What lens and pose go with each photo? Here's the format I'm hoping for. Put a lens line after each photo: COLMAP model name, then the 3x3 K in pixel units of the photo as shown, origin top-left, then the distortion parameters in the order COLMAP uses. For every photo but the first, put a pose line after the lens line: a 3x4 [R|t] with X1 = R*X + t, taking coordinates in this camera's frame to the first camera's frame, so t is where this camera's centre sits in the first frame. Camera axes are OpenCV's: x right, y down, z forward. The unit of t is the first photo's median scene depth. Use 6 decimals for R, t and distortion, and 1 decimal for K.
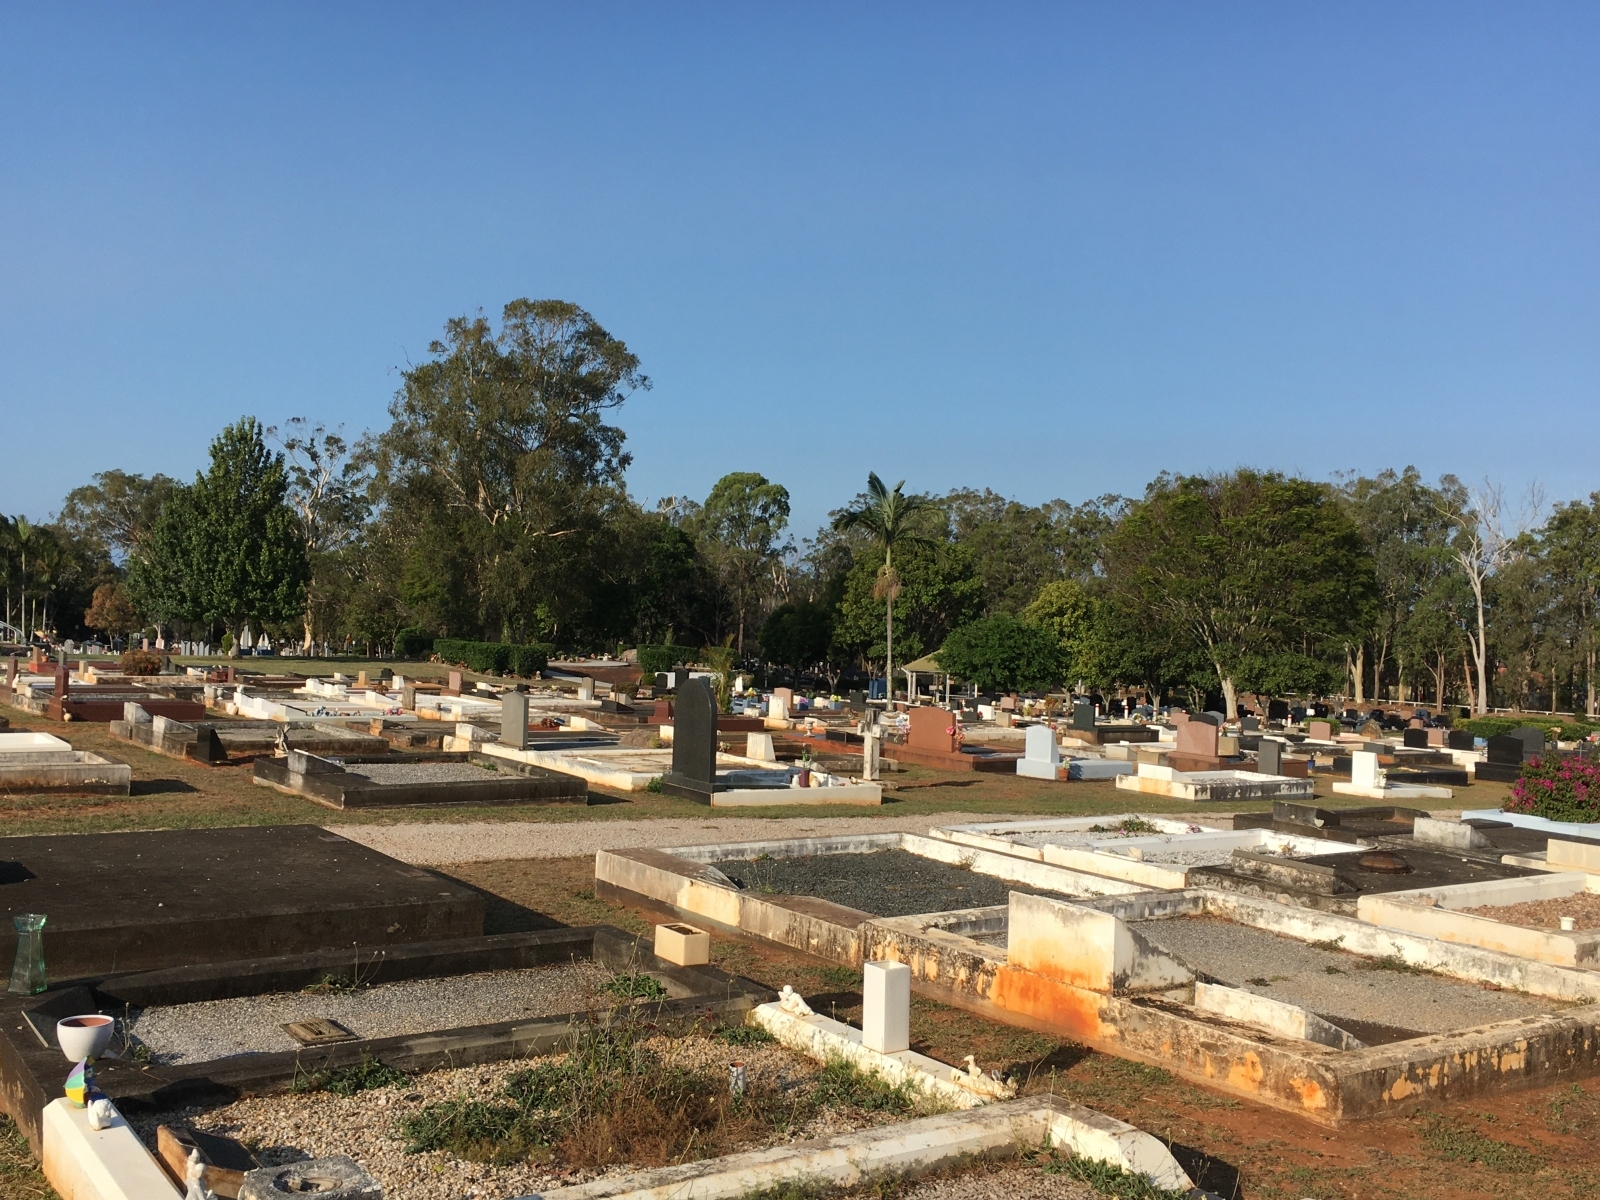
lens RADIAL K [[1584.7, 0, 795.4], [0, 1584.7, 617.5], [0, 0, 1]] dist [0.044655, 0.000000]
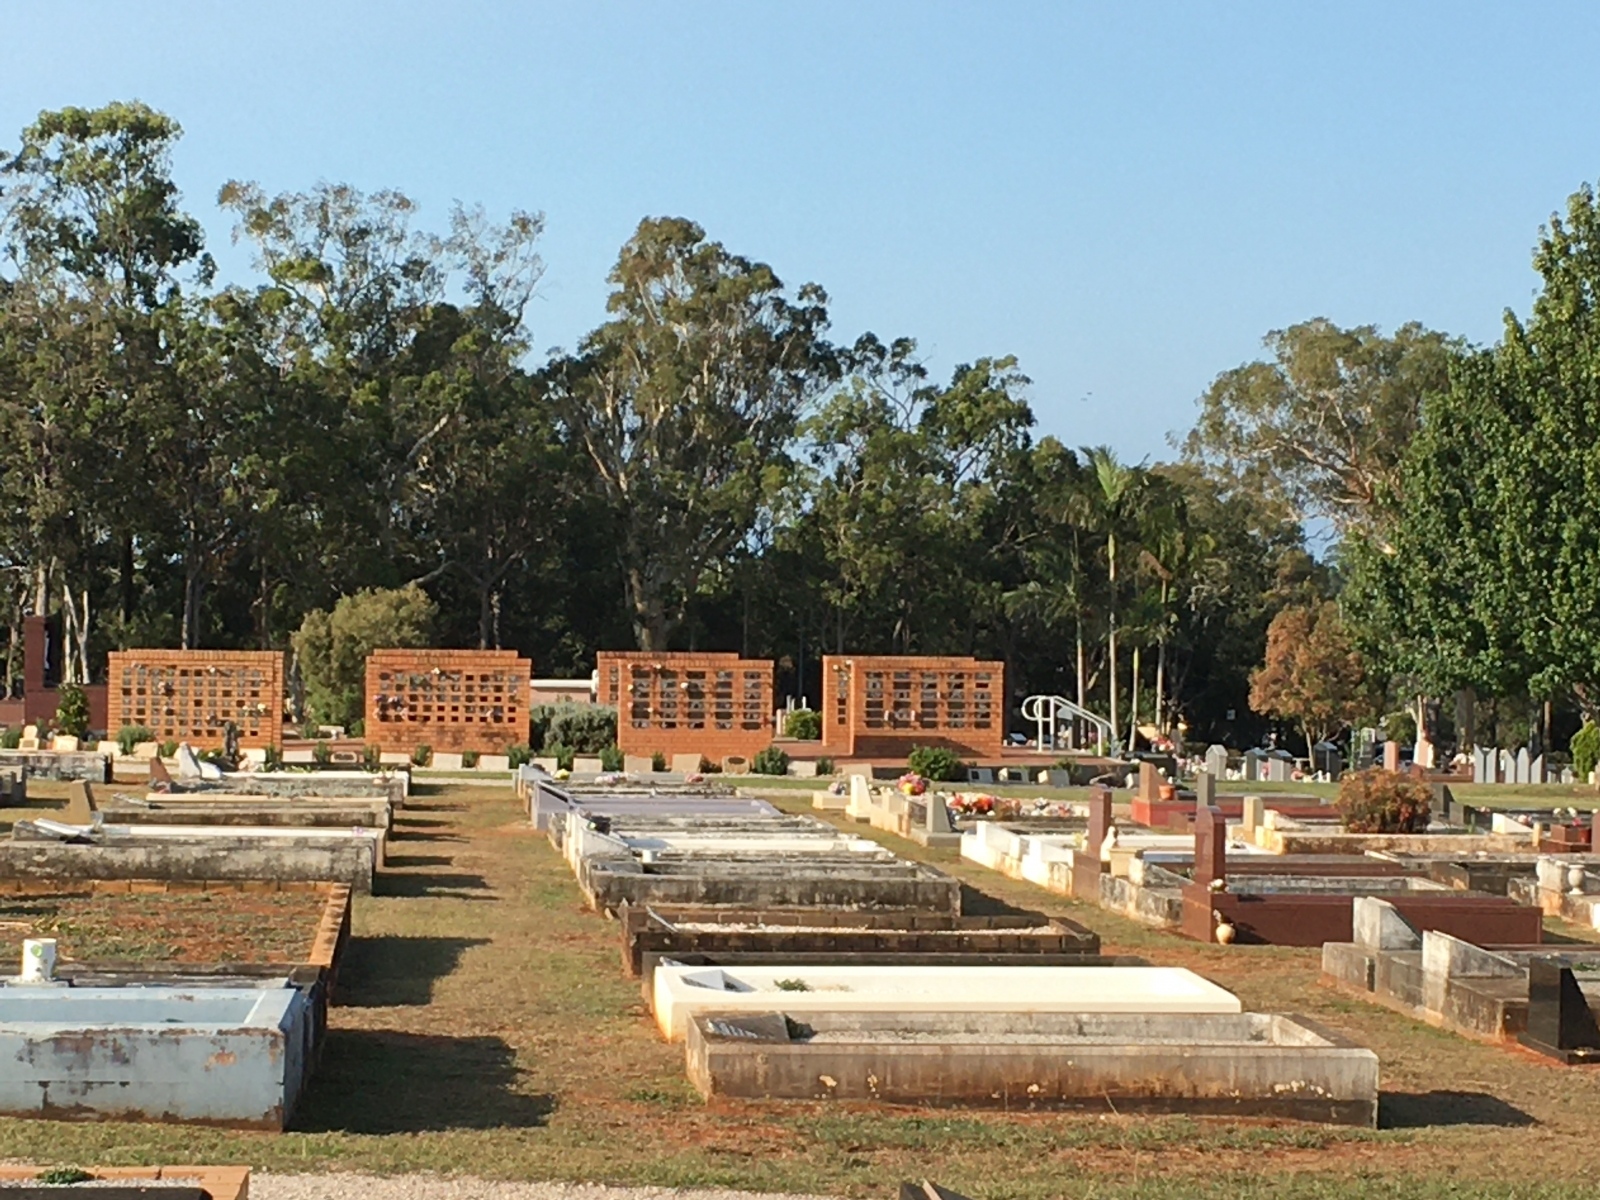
lens RADIAL K [[4318.5, 0, 798.6], [0, 4318.5, 603.6], [0, 0, 1]] dist [0.056144, 0.000000]
pose [[0.866892, -0.024024, -0.497917, 0.000358], [0.015187, 0.999647, -0.021791, 0.000259], [0.498265, 0.011328, 0.866951, -0.003151]]
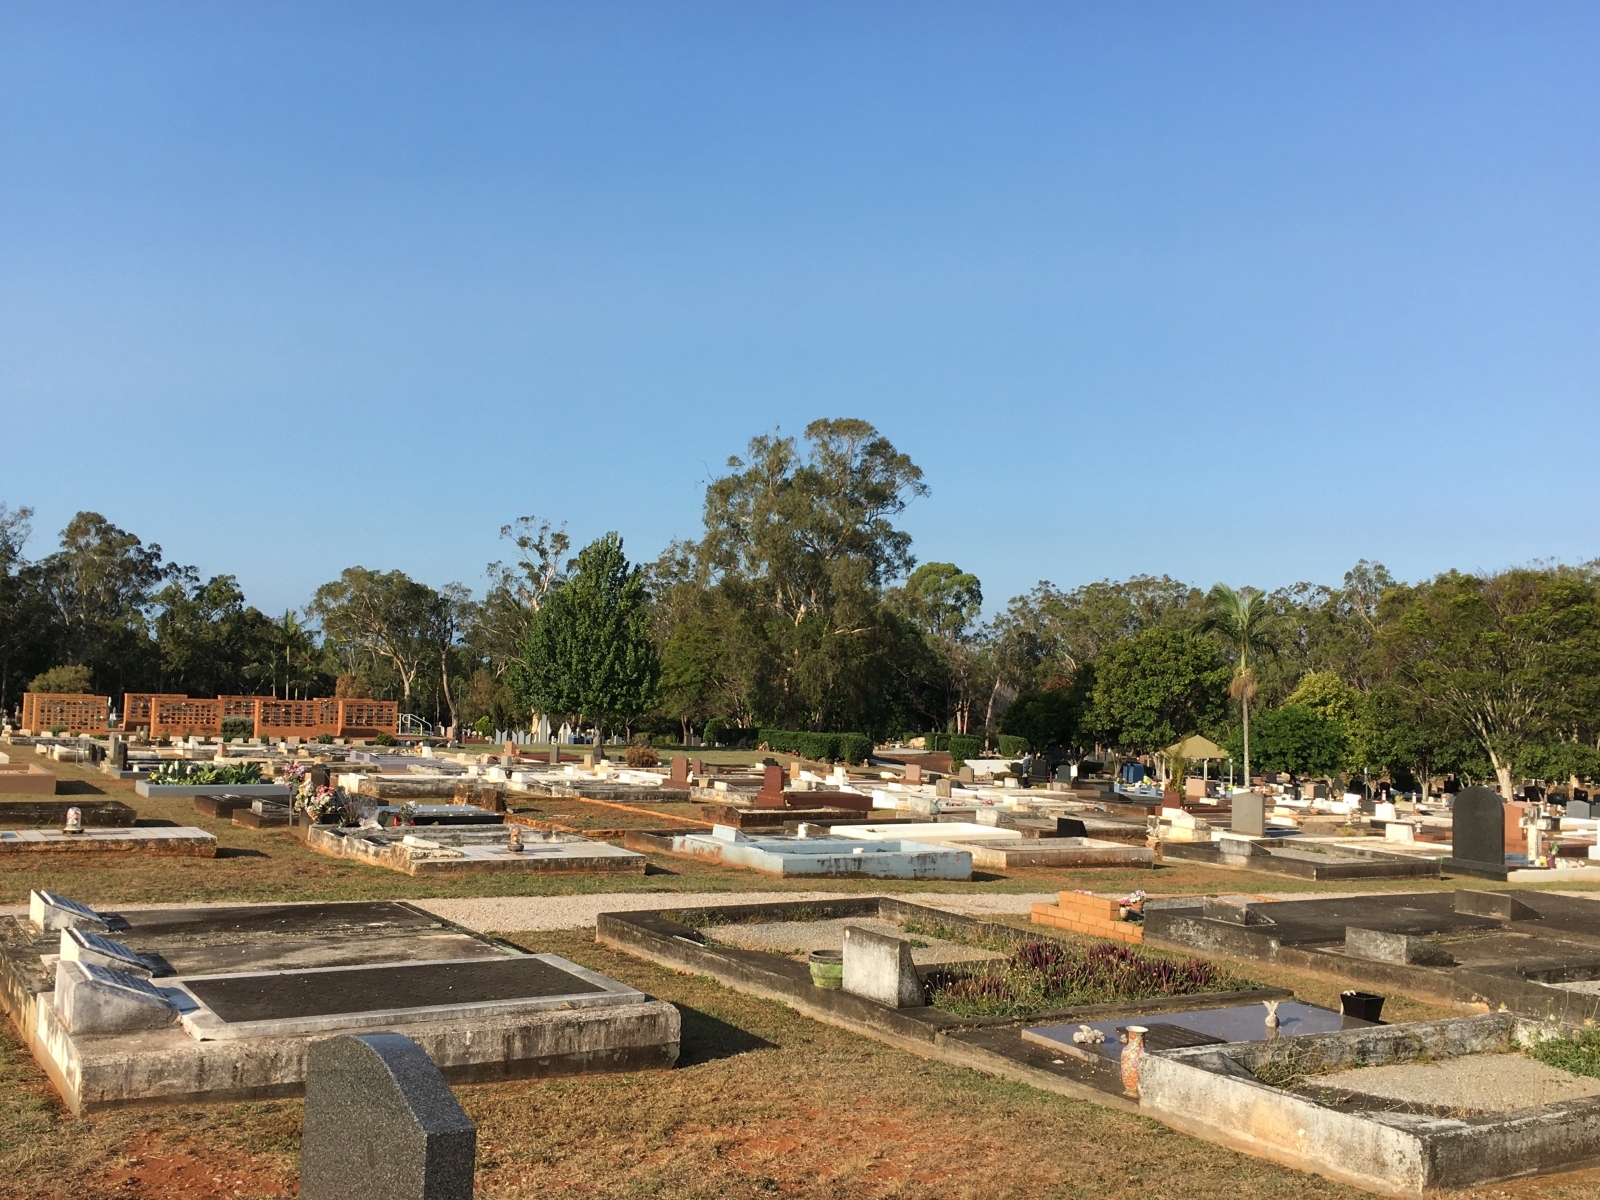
lens RADIAL K [[1584.7, 0, 792.9], [0, 1584.7, 607.7], [0, 0, 1]] dist [0.044655, 0.000000]
pose [[0.998014, -0.006532, -0.062657, -0.128517], [0.003045, 0.998449, -0.055583, -0.008934], [0.062923, 0.055282, 0.996486, -0.091029]]
